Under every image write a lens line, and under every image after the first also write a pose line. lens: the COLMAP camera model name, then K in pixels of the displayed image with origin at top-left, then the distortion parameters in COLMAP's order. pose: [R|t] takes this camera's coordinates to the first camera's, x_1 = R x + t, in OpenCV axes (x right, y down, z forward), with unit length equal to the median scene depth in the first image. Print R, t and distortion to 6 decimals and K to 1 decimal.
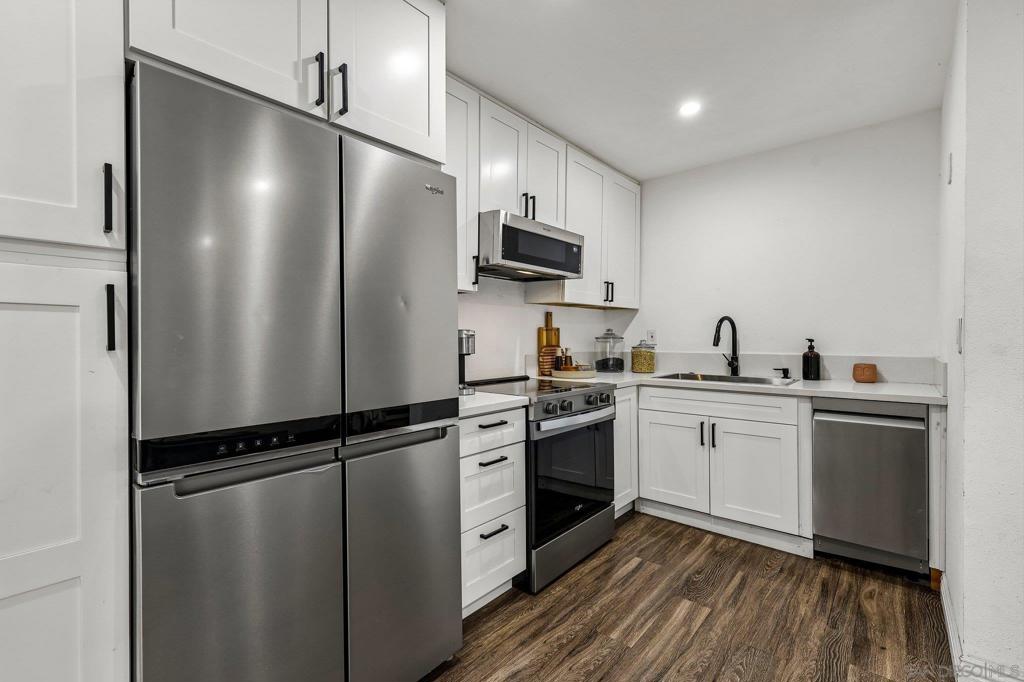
lens RADIAL K [[448.1, 0, 512.0], [0, 448.1, 341.0], [0, 0, 1]] dist [0.012158, -0.000139]
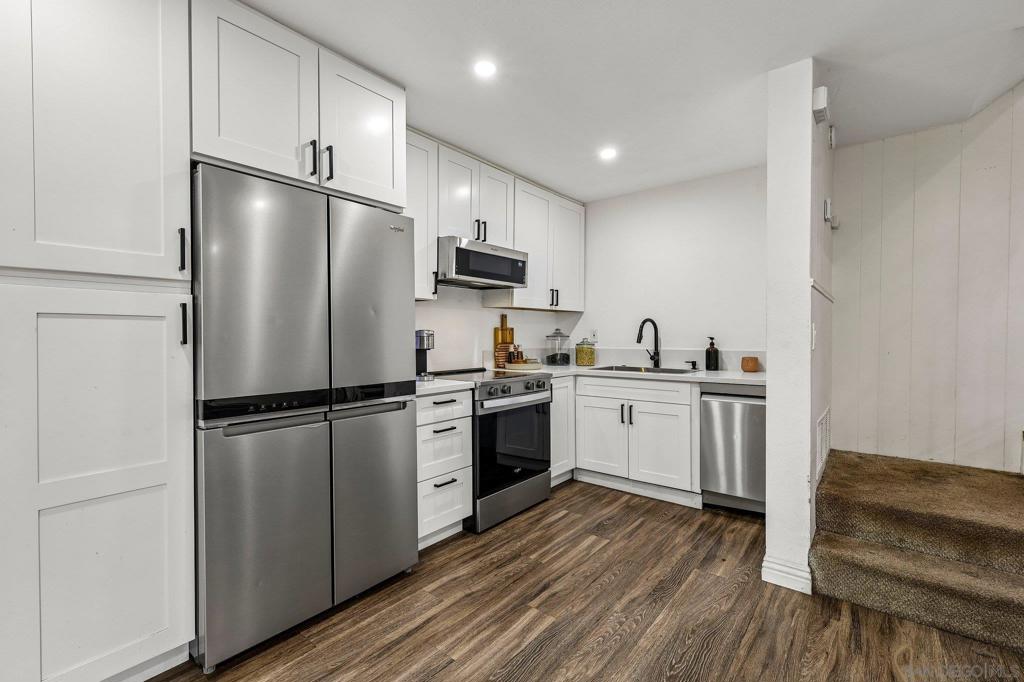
lens RADIAL K [[448.1, 0, 512.0], [0, 448.1, 341.0], [0, 0, 1]] dist [0.012158, -0.000139]
pose [[0.999563, 0.000170, 0.029549, 0.083480], [-0.000290, 0.999992, 0.004064, 0.000898], [-0.029548, -0.004071, 0.999555, -0.231031]]
